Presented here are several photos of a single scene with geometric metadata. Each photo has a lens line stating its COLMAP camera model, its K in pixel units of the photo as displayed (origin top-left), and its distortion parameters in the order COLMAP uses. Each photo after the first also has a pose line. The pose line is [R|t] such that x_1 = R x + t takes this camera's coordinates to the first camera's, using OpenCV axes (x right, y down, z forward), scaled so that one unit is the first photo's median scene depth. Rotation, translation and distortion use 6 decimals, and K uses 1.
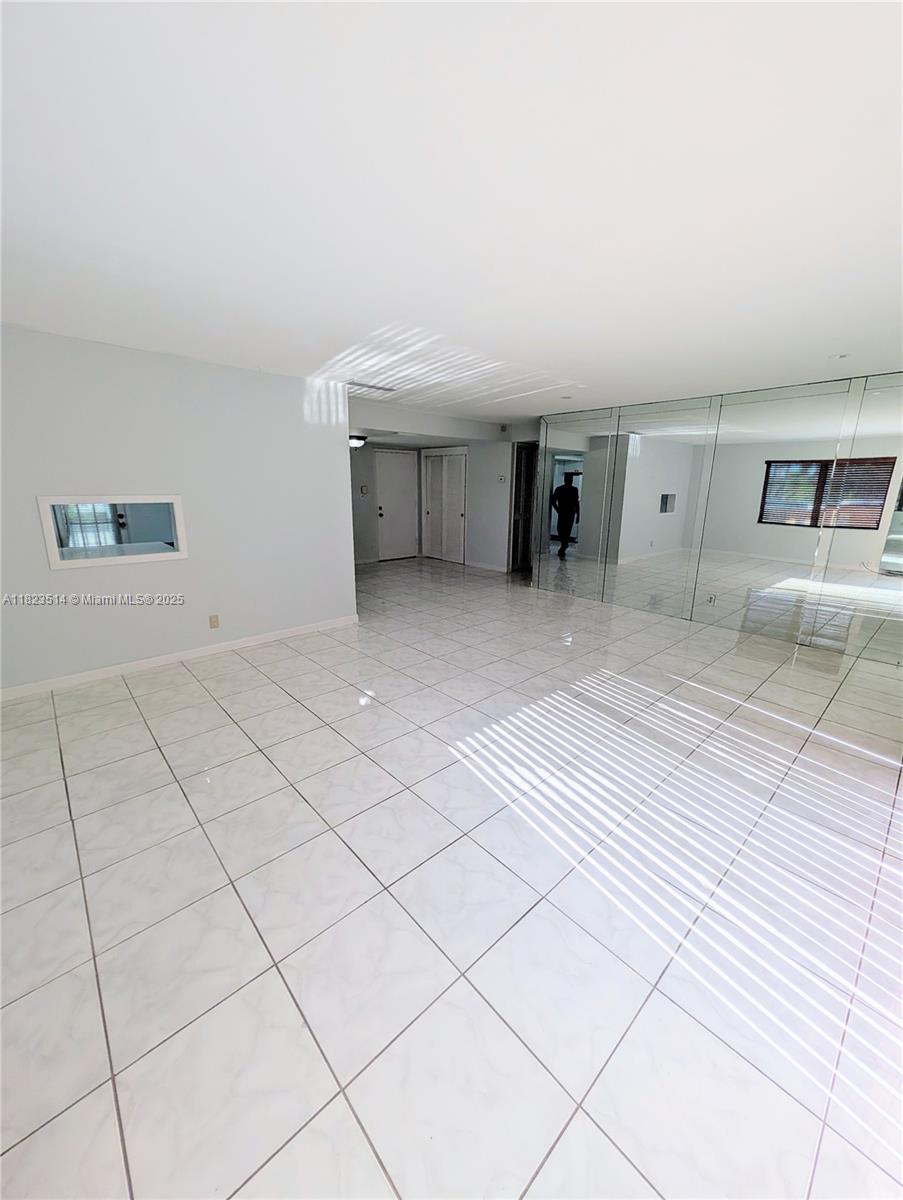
lens RADIAL K [[455.0, 0, 455.6], [0, 455.0, 597.5], [0, 0, 1]] dist [-0.001675, 0.000529]
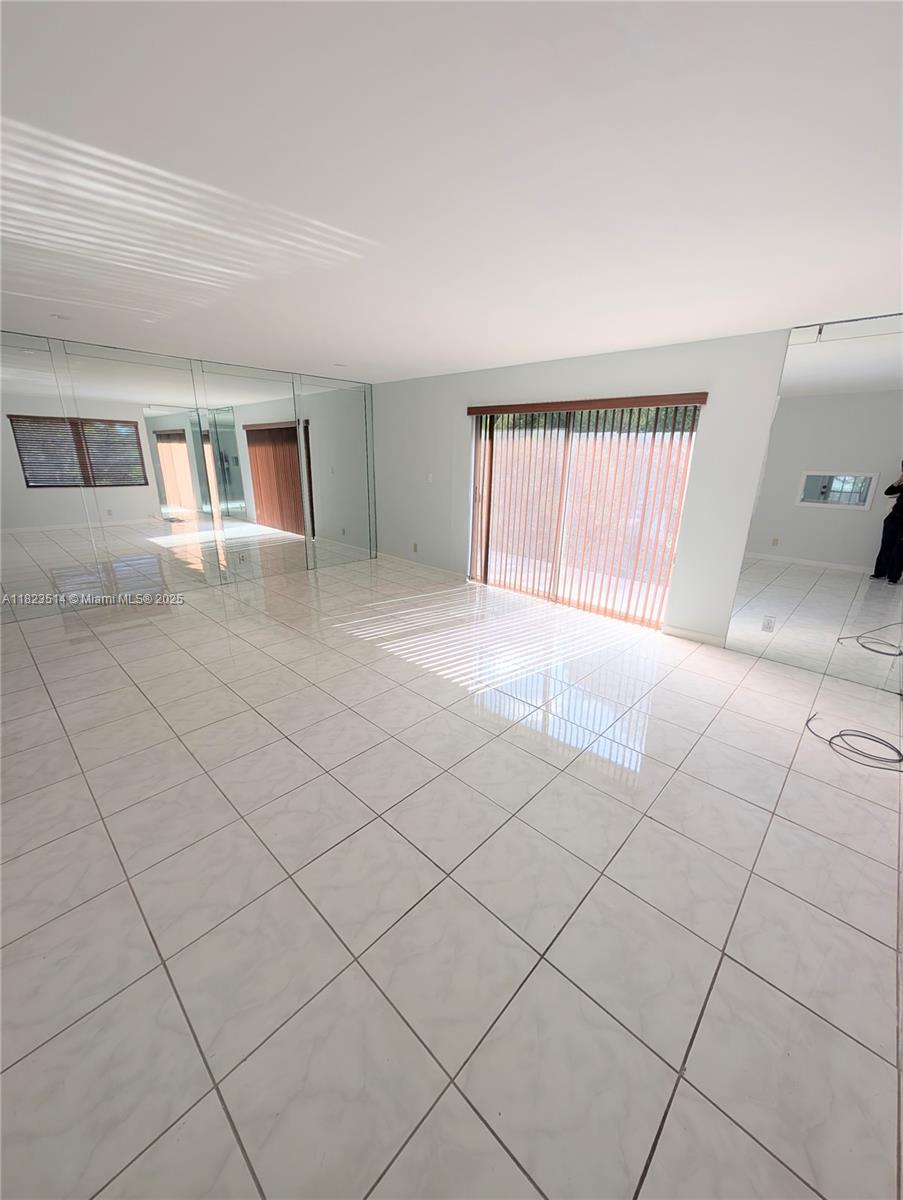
lens RADIAL K [[455.0, 0, 455.6], [0, 455.0, 597.5], [0, 0, 1]] dist [-0.001675, 0.000529]
pose [[-0.069042, -0.311766, 0.947647, -0.855645], [0.220393, 0.921677, 0.319279, -0.227523], [-0.972965, 0.230899, 0.005077, 0.826136]]
